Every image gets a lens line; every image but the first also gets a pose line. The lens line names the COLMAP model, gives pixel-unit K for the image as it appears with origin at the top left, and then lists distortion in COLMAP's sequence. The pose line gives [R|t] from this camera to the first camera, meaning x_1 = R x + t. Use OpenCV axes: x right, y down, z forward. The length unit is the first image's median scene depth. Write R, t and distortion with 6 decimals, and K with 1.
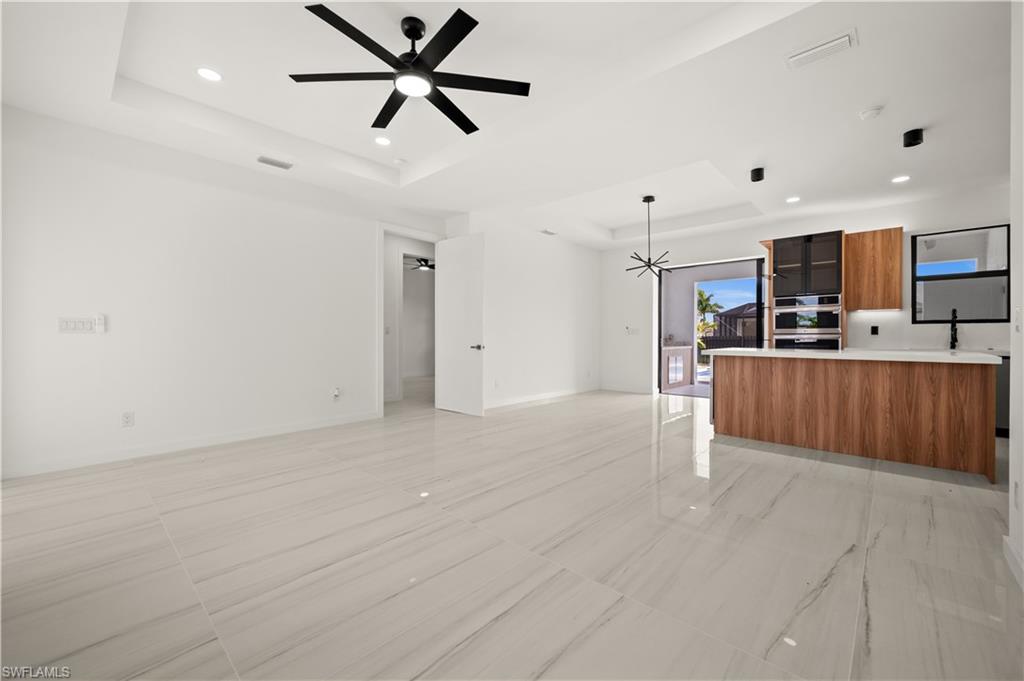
lens RADIAL K [[411.1, 0, 510.7], [0, 411.1, 339.0], [0, 0, 1]] dist [-0.001884, -0.000237]
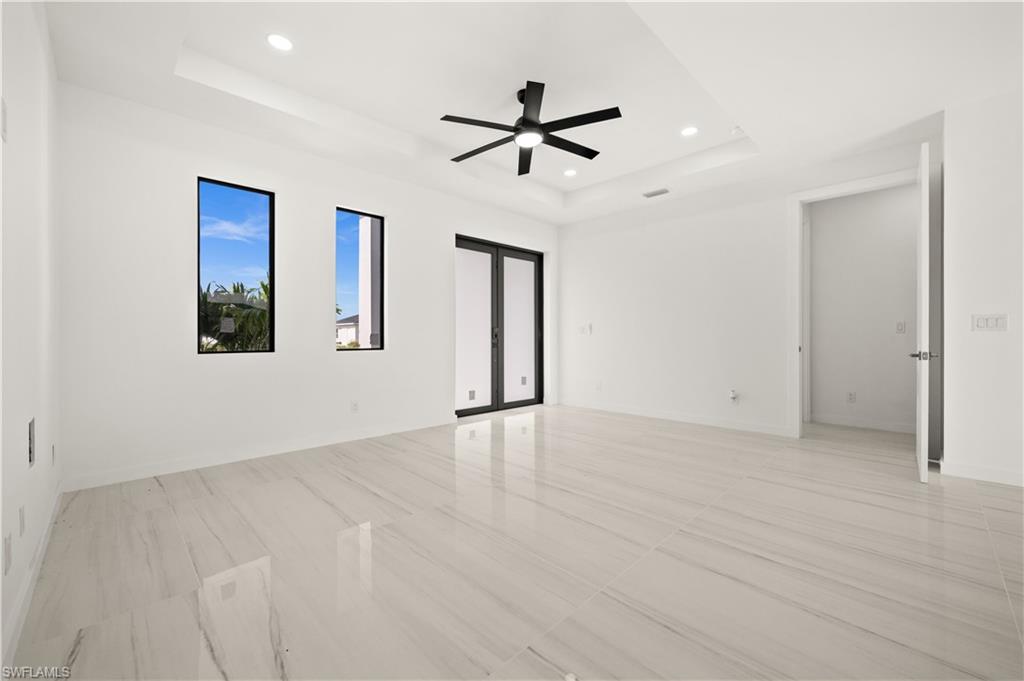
lens RADIAL K [[415.0, 0, 516.8], [0, 415.0, 331.3], [0, 0, 1]] dist [-0.000113, -0.000102]
pose [[-0.039745, -0.013791, -0.999115, 0.885239], [-0.006424, 0.999888, -0.013546, 0.000090], [0.999189, 0.005880, -0.039829, 0.853059]]
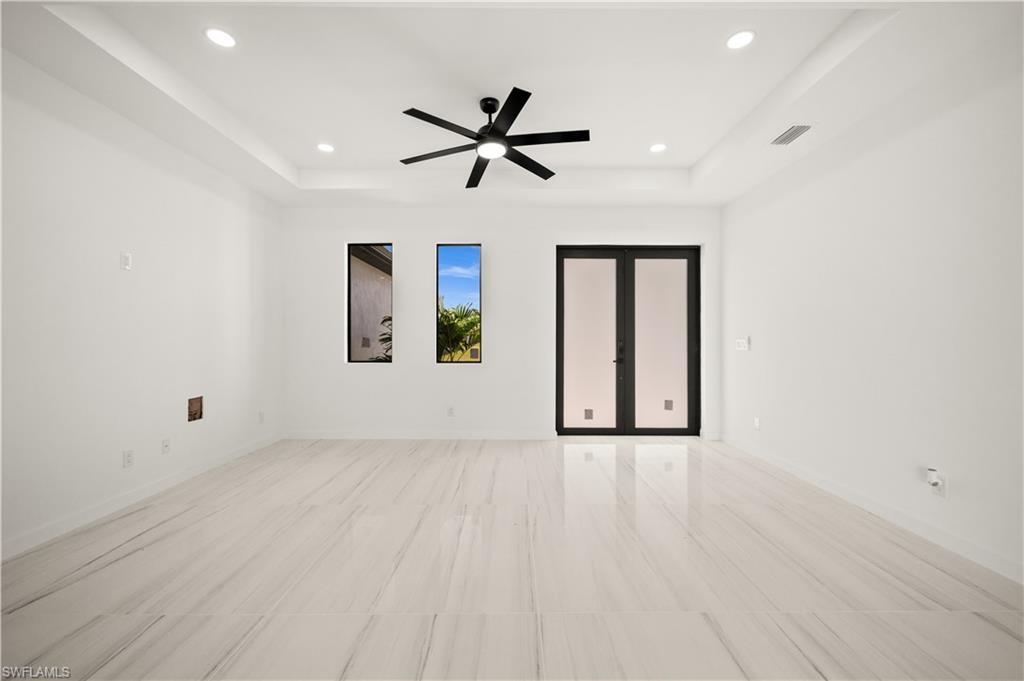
lens RADIAL K [[411.1, 0, 510.7], [0, 411.1, 339.0], [0, 0, 1]] dist [-0.001884, -0.000237]
pose [[-0.736159, -0.005356, -0.676788, 0.444646], [-0.005706, 0.999982, -0.001706, -0.046767], [0.676785, 0.002606, -0.736176, 1.611160]]
